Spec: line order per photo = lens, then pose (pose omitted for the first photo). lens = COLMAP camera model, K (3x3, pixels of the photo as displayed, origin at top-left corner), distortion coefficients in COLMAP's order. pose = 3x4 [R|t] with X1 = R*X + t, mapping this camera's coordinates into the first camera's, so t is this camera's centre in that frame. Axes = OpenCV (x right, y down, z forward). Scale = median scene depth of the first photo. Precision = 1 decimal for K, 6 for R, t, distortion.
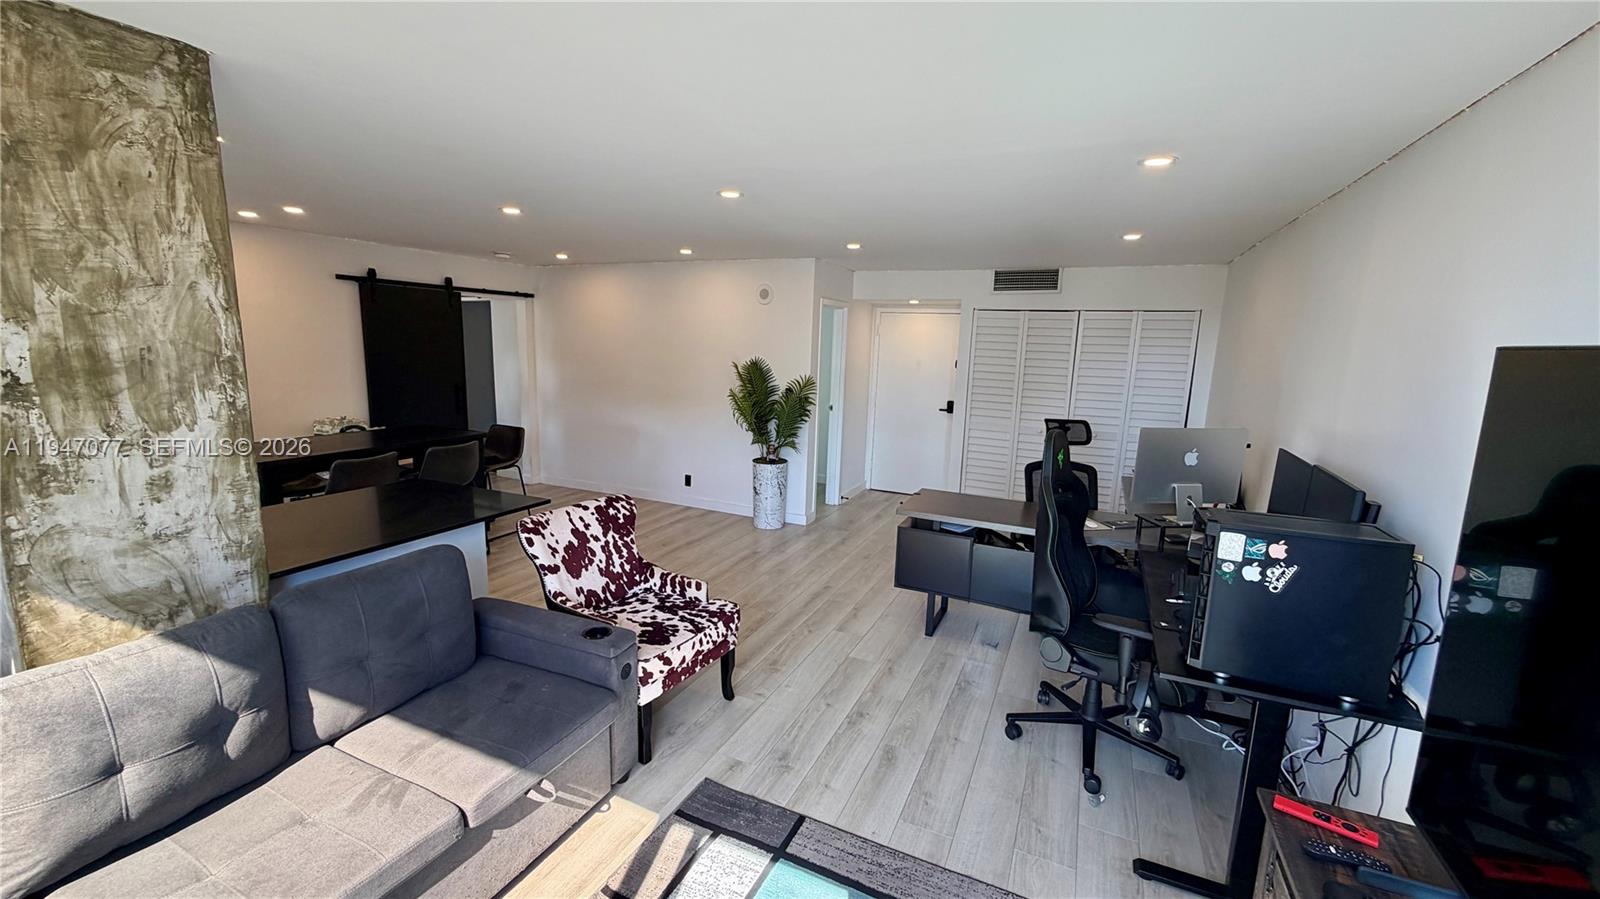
lens RADIAL K [[636.8, 0, 799.6], [0, 636.8, 450.7], [0, 0, 1]] dist [0.000578, -0.000524]
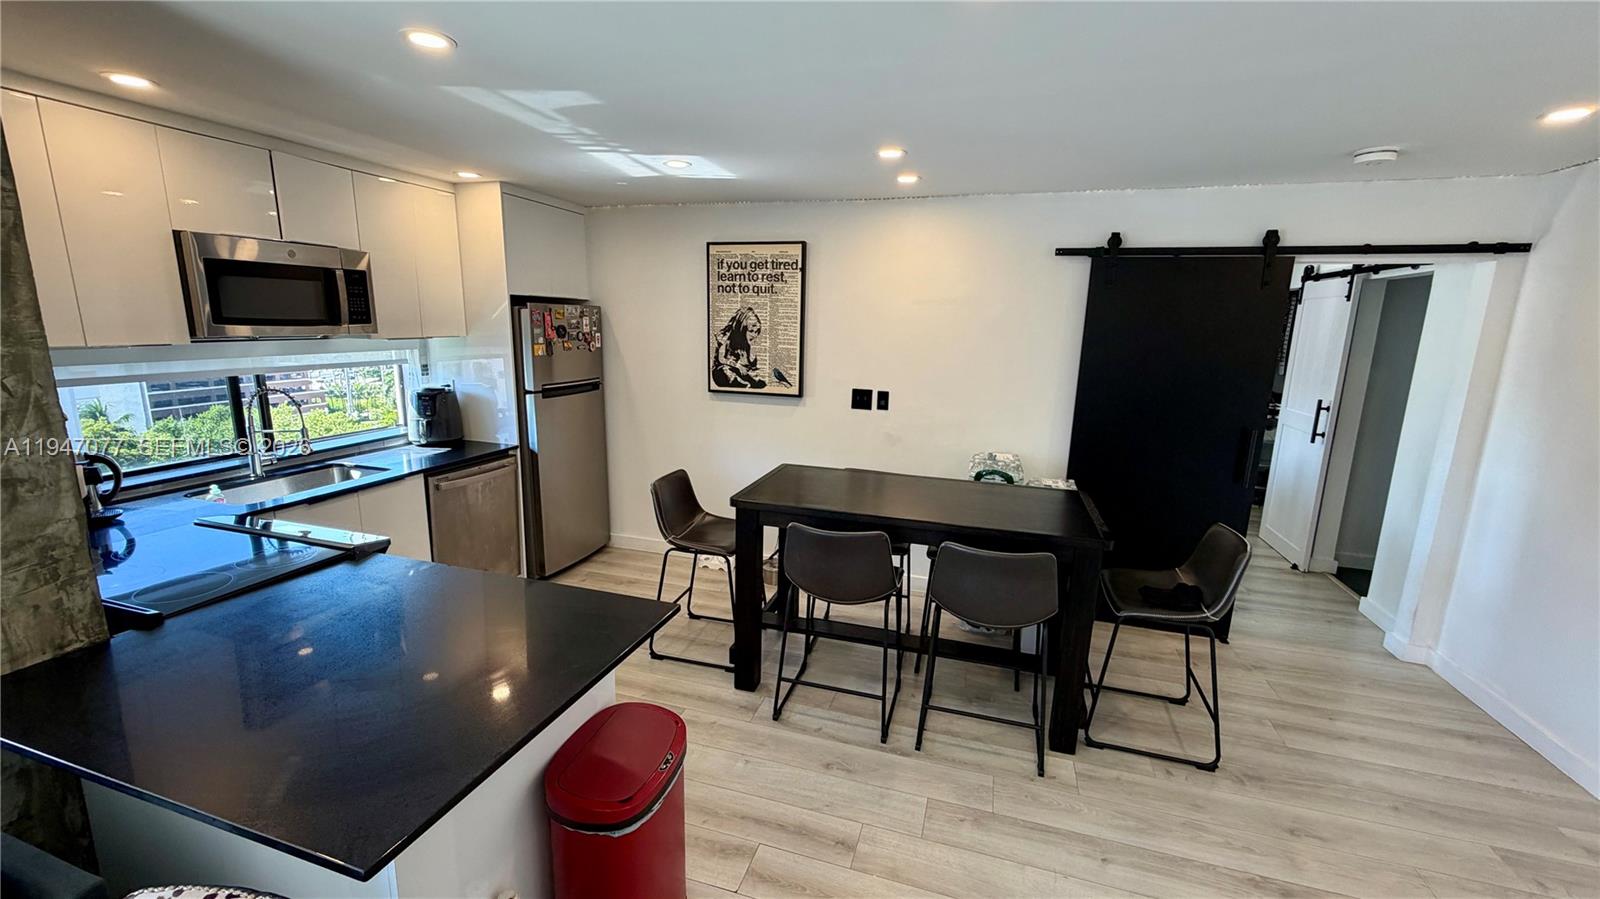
lens RADIAL K [[636.8, 0, 797.2], [0, 636.8, 450.2], [0, 0, 1]] dist [0.000578, -0.000524]
pose [[0.127324, 0.169087, -0.977342, -0.096680], [-0.186067, 0.971940, 0.143913, -0.170210], [0.974252, 0.163528, 0.155213, 0.982583]]
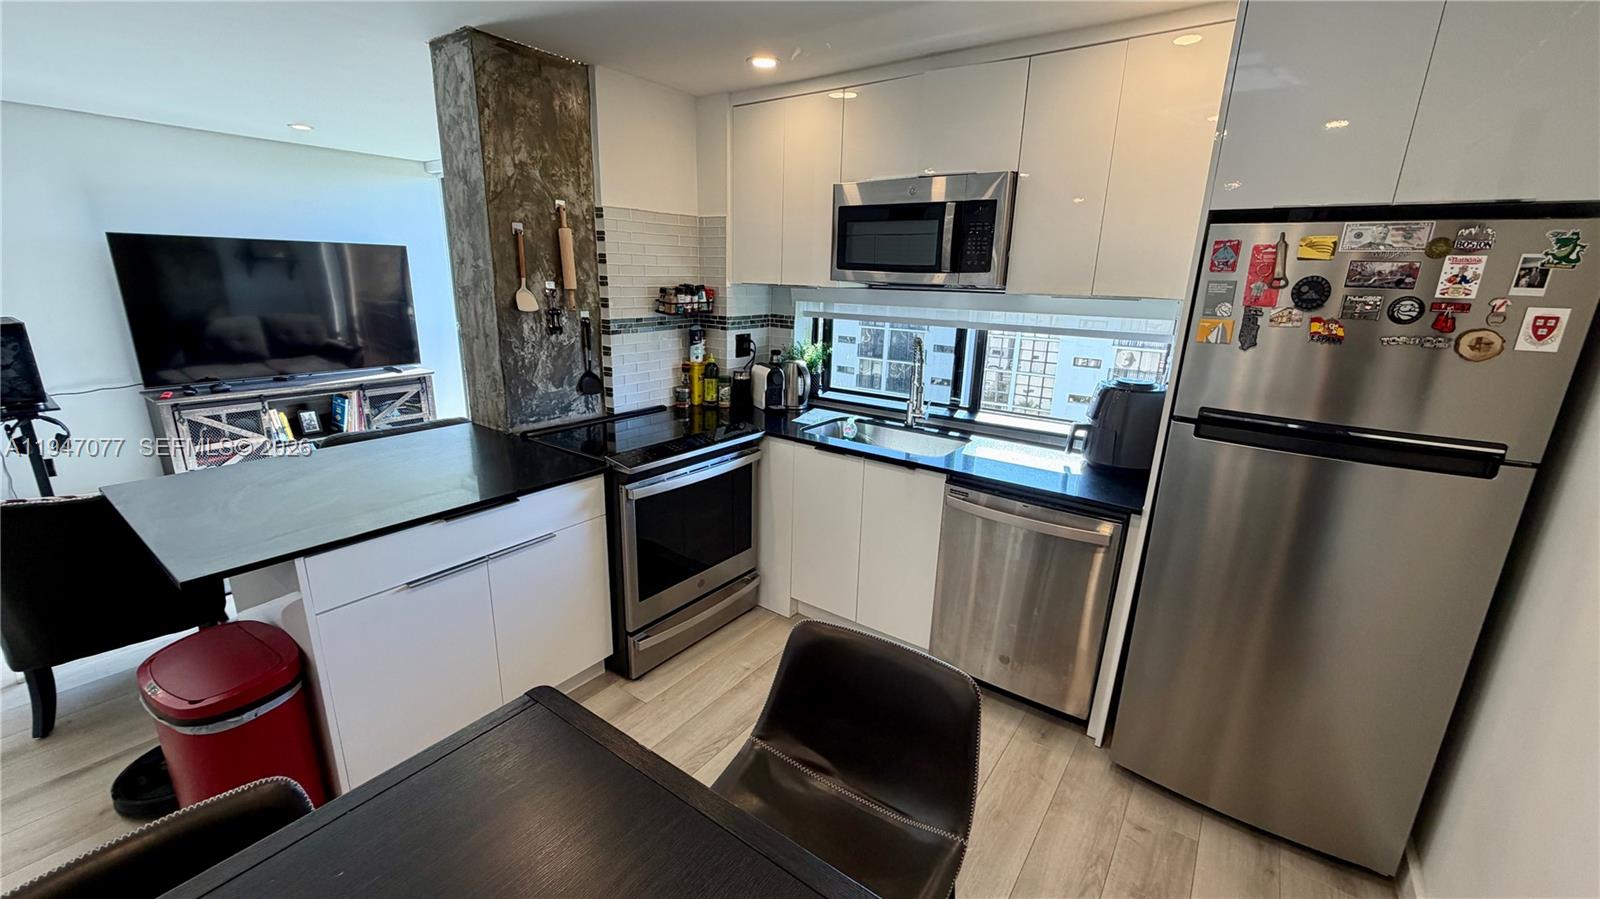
lens RADIAL K [[636.8, 0, 798.0], [0, 636.8, 450.0], [0, 0, 1]] dist [0.000578, -0.000524]
pose [[-0.978174, -0.109501, 0.176594, -1.044994], [-0.023187, 0.902089, 0.430927, -0.219981], [-0.206490, 0.417426, -0.884939, 1.236192]]
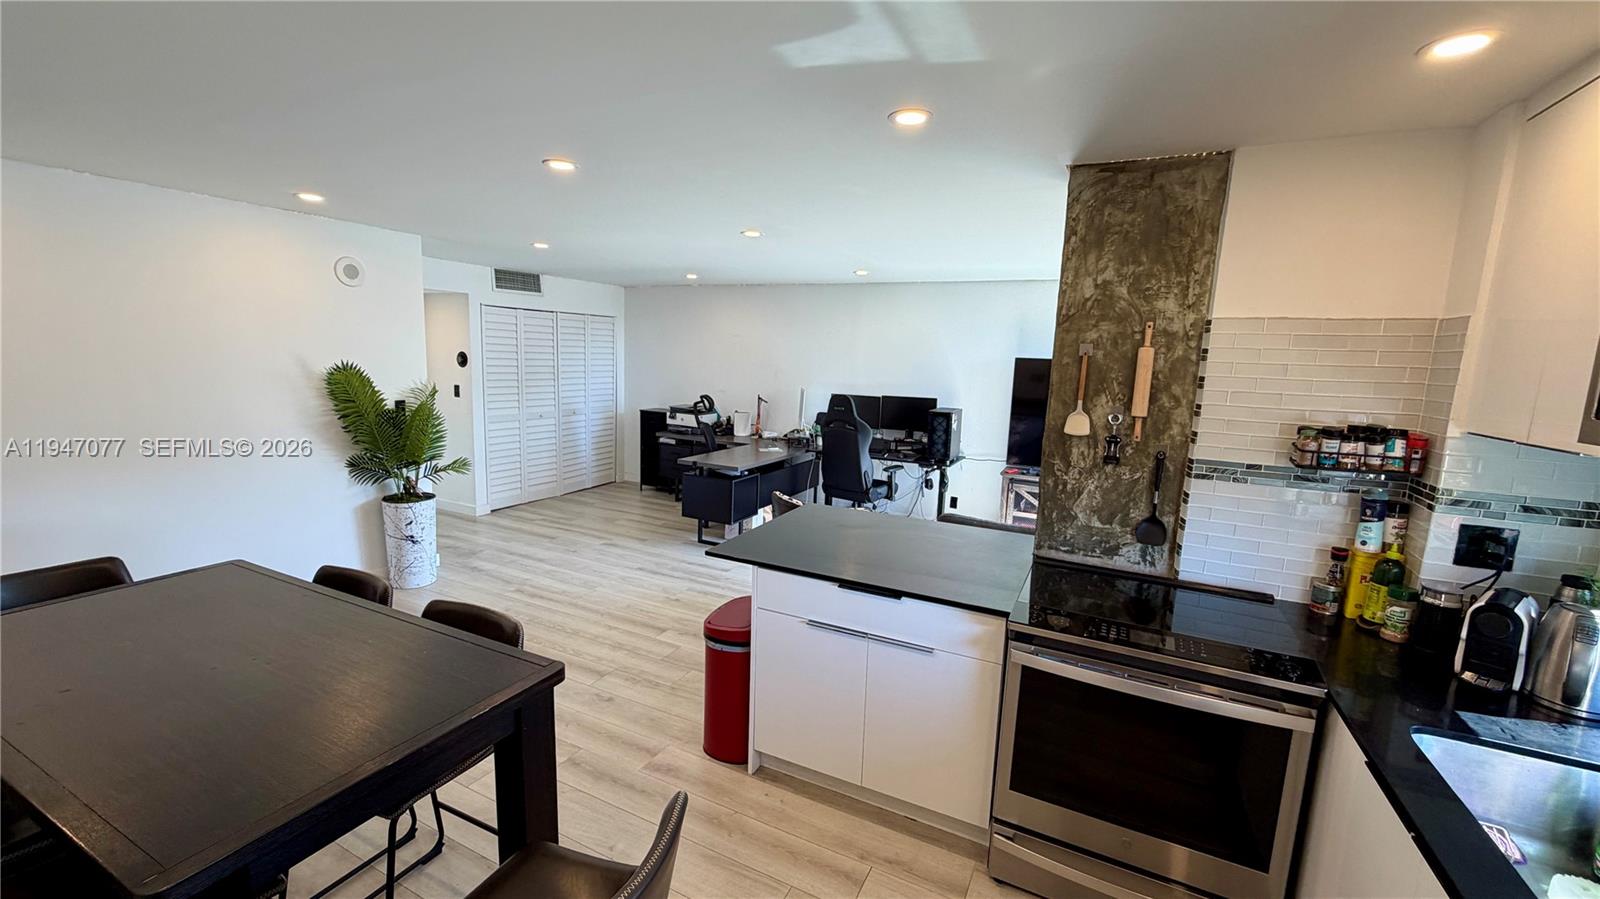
lens RADIAL K [[636.8, 0, 796.5], [0, 636.8, 450.8], [0, 0, 1]] dist [0.000578, -0.000524]
pose [[0.037395, -0.180661, 0.982834, -1.287205], [0.134500, 0.975483, 0.174193, -0.182283], [-0.990208, 0.125677, 0.060777, 0.828249]]
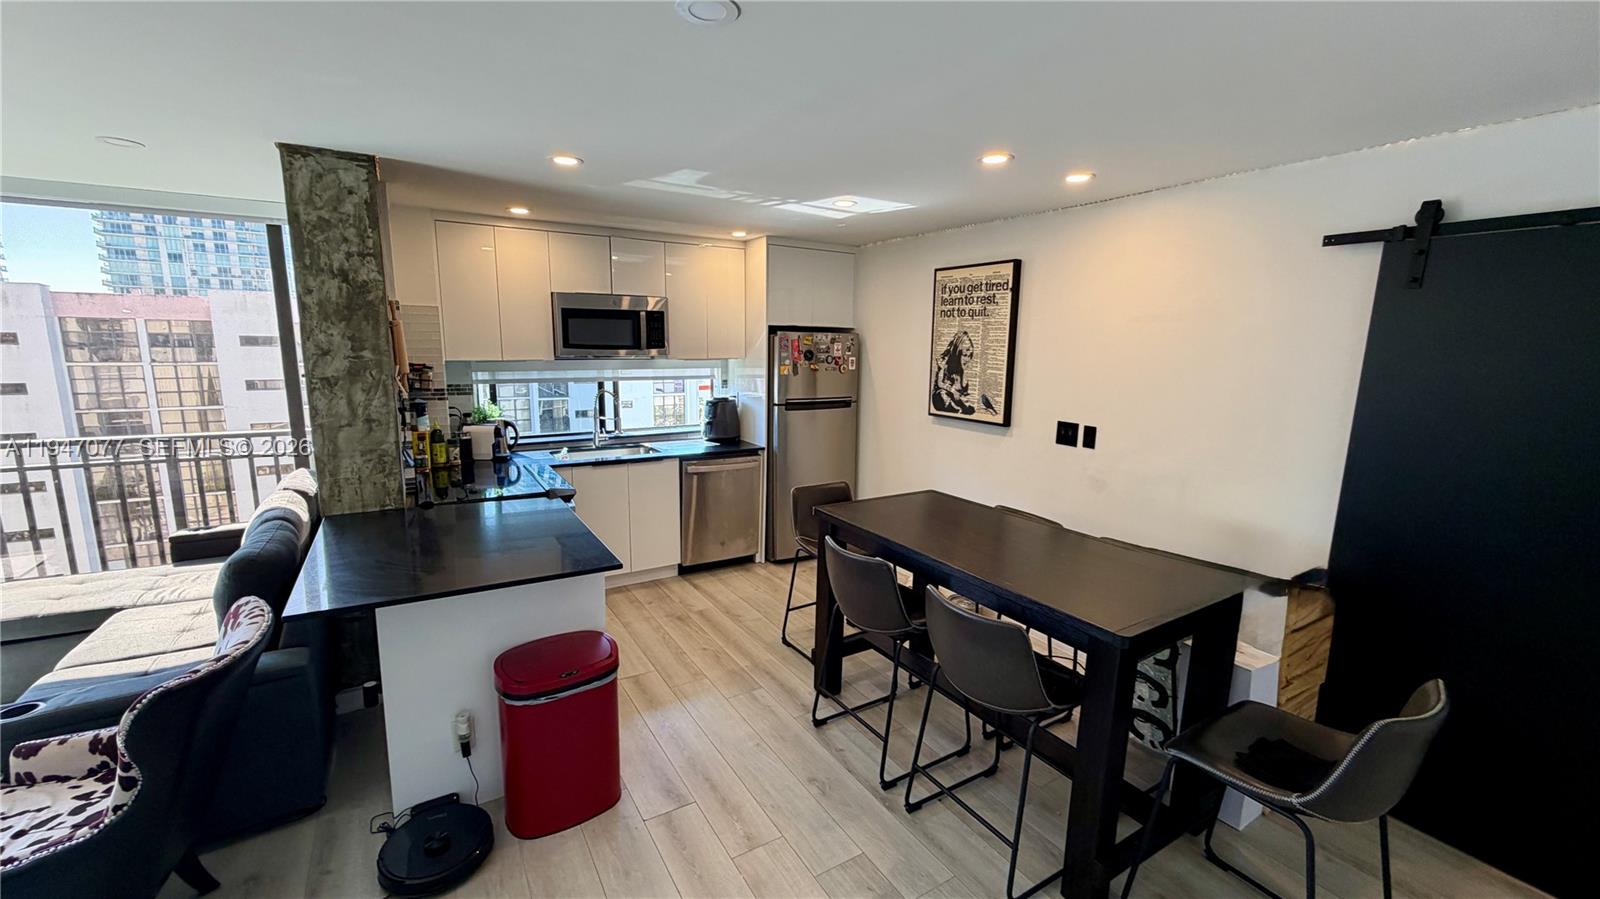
lens RADIAL K [[636.8, 0, 797.0], [0, 636.8, 450.5], [0, 0, 1]] dist [0.000578, -0.000524]
pose [[-0.557215, 0.100194, -0.824301, -0.165820], [-0.172298, 0.957138, 0.232811, -0.250132], [0.812296, 0.271751, -0.516068, 1.441413]]
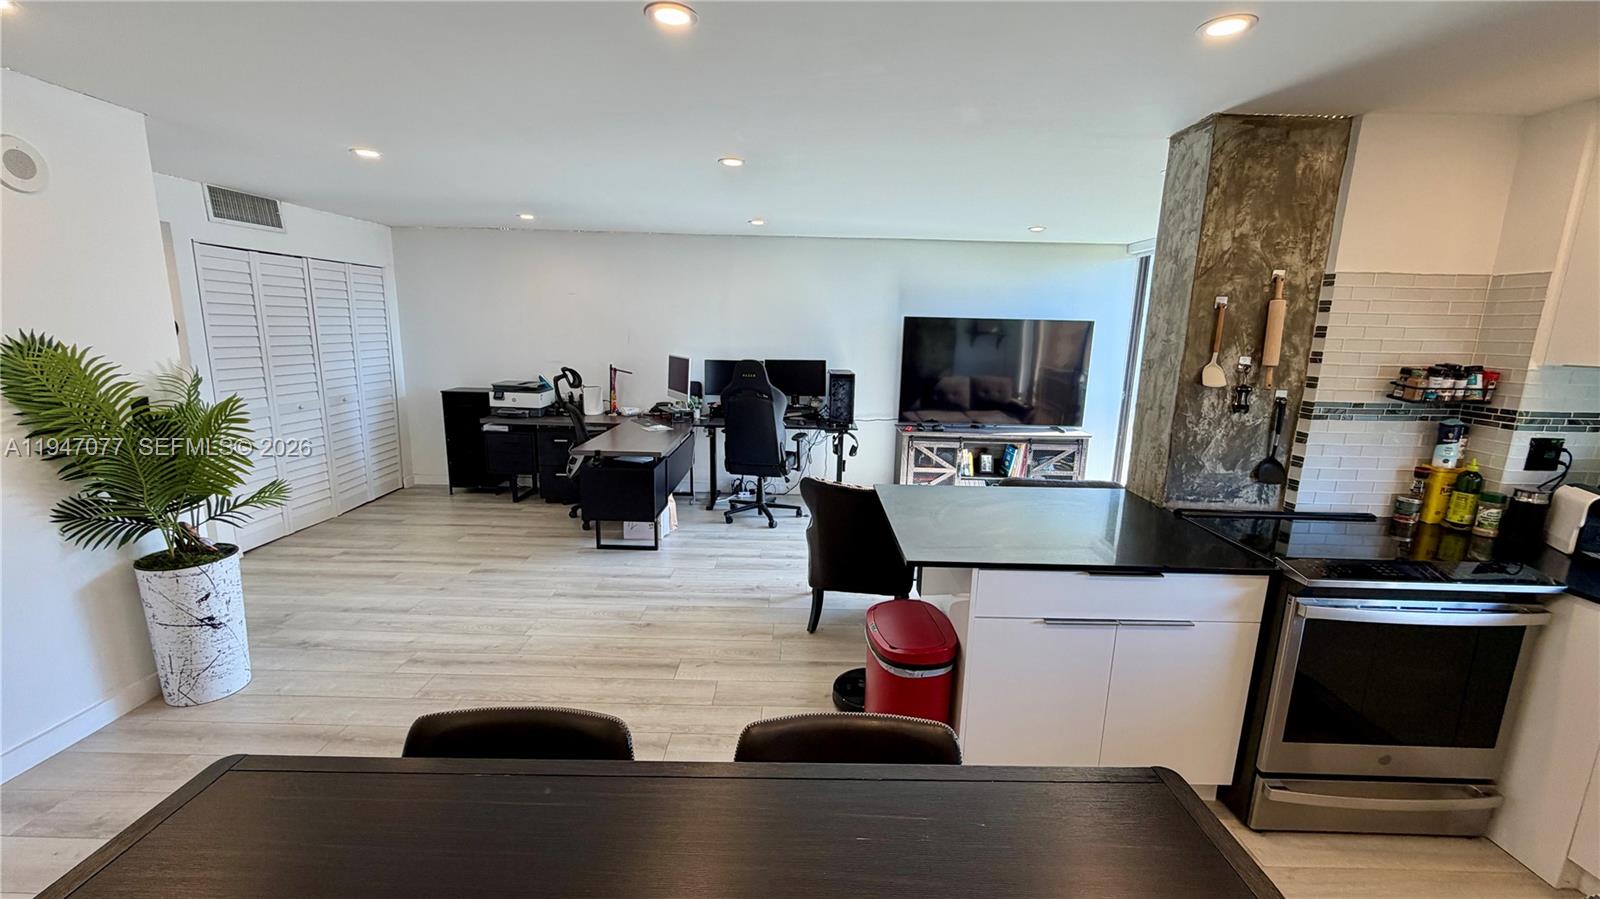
lens RADIAL K [[636.8, 0, 796.4], [0, 636.8, 450.9], [0, 0, 1]] dist [0.000578, -0.000524]
pose [[-0.409364, -0.214723, 0.886744, -1.041807], [0.118963, 0.951052, 0.285214, -0.227937], [-0.904582, 0.222246, -0.363783, 1.269689]]
